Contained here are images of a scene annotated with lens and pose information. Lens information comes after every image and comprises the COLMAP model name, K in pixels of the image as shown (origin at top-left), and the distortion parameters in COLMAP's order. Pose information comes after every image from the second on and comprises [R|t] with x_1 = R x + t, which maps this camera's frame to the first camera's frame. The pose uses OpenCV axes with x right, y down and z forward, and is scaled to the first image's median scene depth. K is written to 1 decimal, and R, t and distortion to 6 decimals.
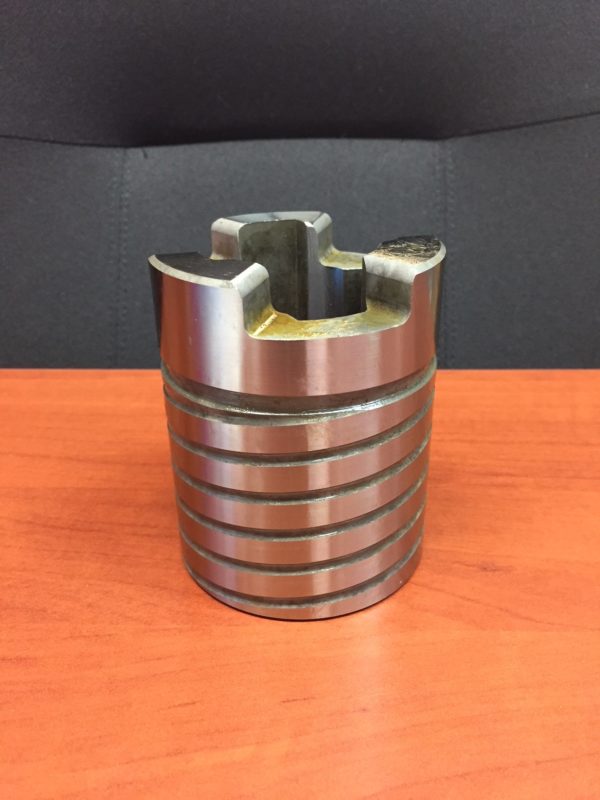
lens RADIAL K [[702.9, 0, 300.0], [0, 702.9, 400.0], [0, 0, 1]] dist [0.076106, -0.133289]
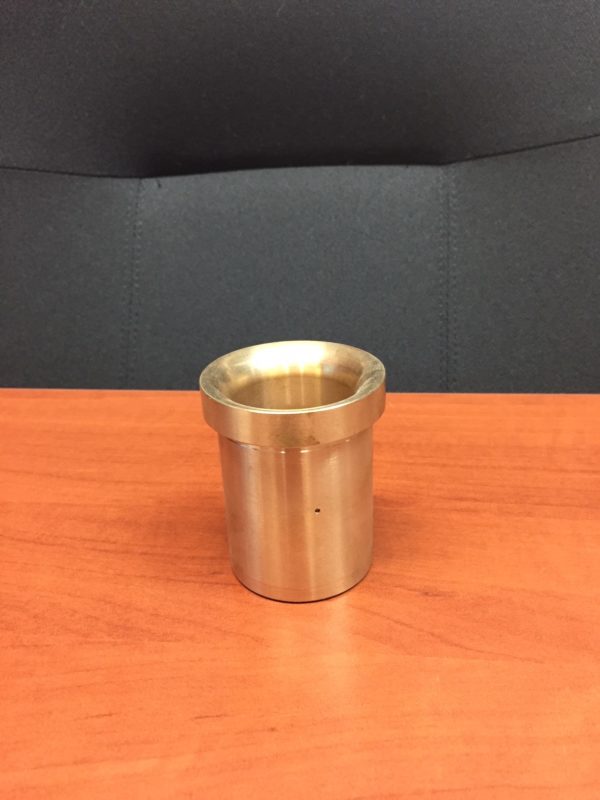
lens RADIAL K [[700.2, 0, 300.0], [0, 700.2, 400.0], [0, 0, 1]] dist [0.077648, -0.134577]
pose [[0.996129, 0.009970, -0.087337, 0.112445], [-0.012644, 0.999467, -0.030110, -0.000829], [0.086991, 0.031098, 0.995724, -0.006426]]
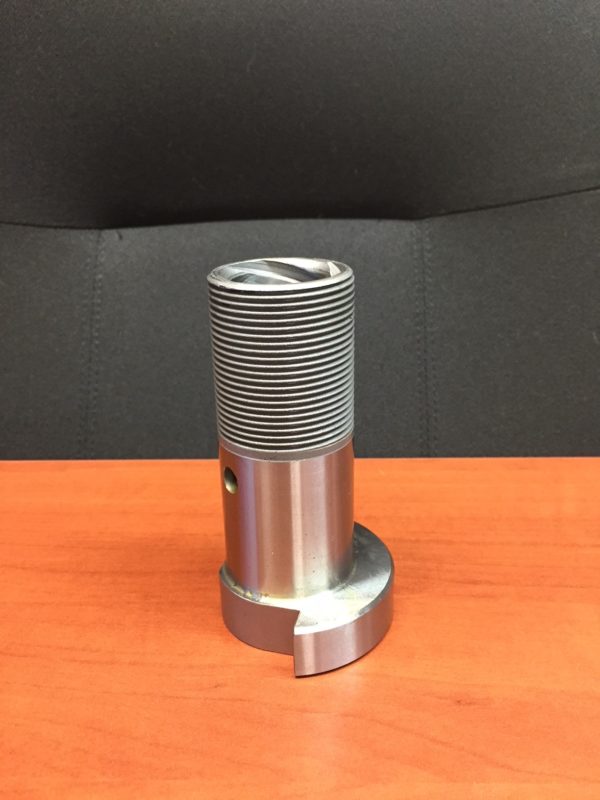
lens RADIAL K [[702.9, 0, 300.0], [0, 702.9, 400.0], [0, 0, 1]] dist [0.076106, -0.133289]
pose [[0.999963, -0.008528, -0.000673, 0.043110], [0.008442, 0.996463, -0.083603, -0.045769], [0.001384, 0.083594, 0.996499, 0.049419]]
